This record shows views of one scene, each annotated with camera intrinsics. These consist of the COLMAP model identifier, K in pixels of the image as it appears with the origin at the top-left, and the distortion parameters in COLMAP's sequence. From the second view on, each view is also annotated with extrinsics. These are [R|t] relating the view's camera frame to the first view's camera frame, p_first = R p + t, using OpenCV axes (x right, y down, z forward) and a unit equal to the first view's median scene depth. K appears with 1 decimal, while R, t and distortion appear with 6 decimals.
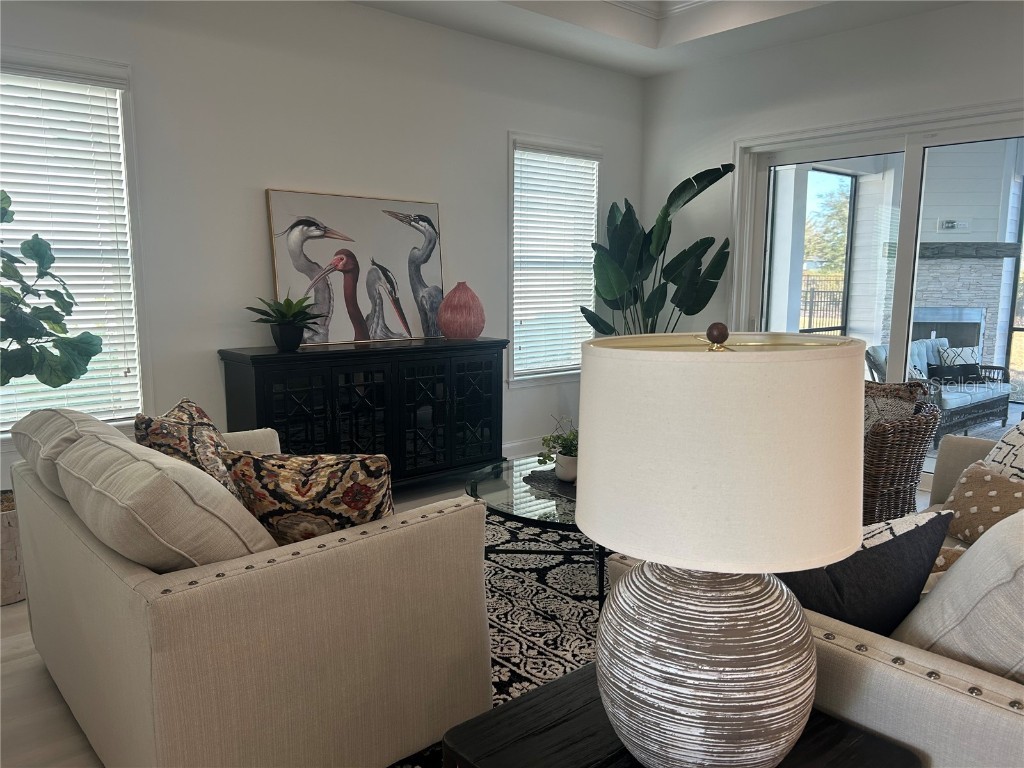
lens RADIAL K [[774.6, 0, 518.0], [0, 774.6, 394.0], [0, 0, 1]] dist [0.063346, -0.071754]
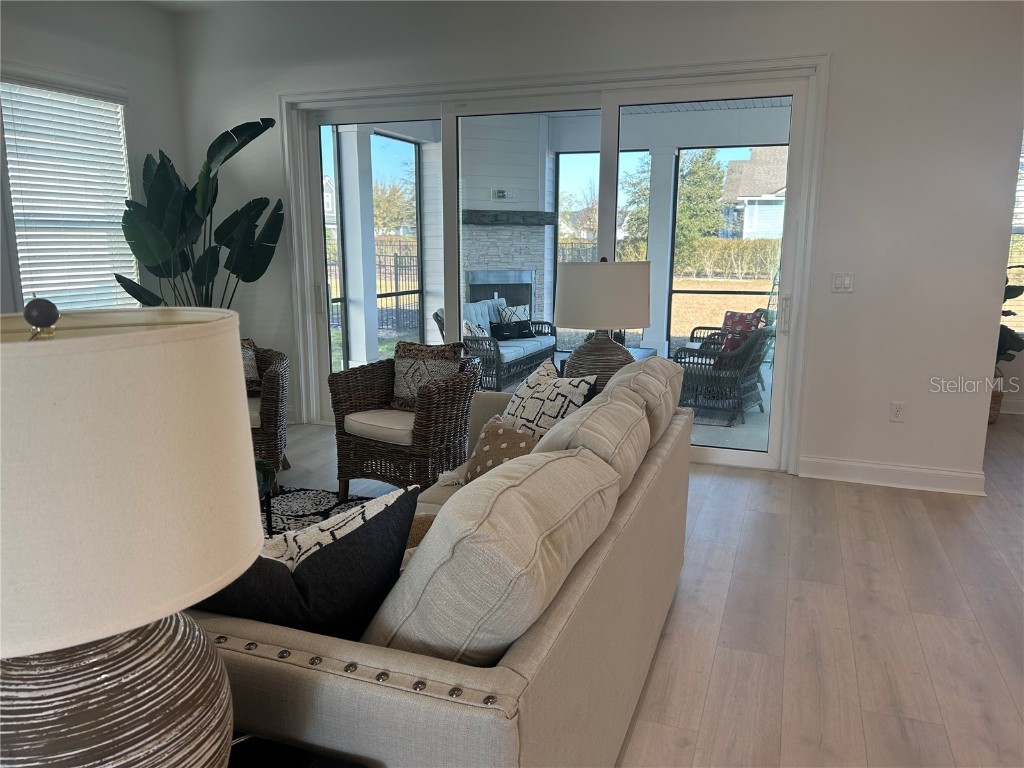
lens RADIAL K [[774.6, 0, 518.0], [0, 774.6, 394.0], [0, 0, 1]] dist [0.063346, -0.071754]
pose [[0.880135, -0.092802, 0.465564, 0.058894], [0.072331, 0.995471, 0.061690, -0.003063], [-0.469181, -0.020621, 0.882861, 0.027676]]
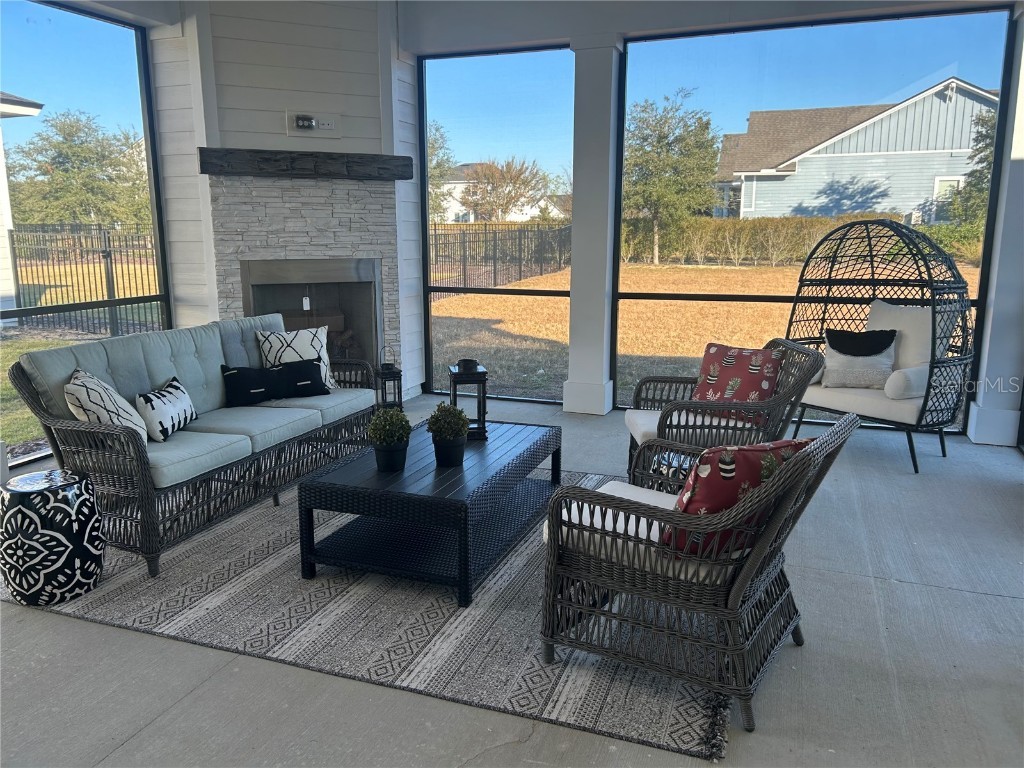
lens RADIAL K [[791.8, 0, 512.0], [0, 791.8, 384.0], [0, 0, 1]] dist [0.059992, -0.074026]
pose [[0.878784, -0.099601, 0.466711, 0.628621], [0.078927, 0.994843, 0.063697, -0.065970], [-0.470649, -0.019140, 0.882113, 0.612465]]
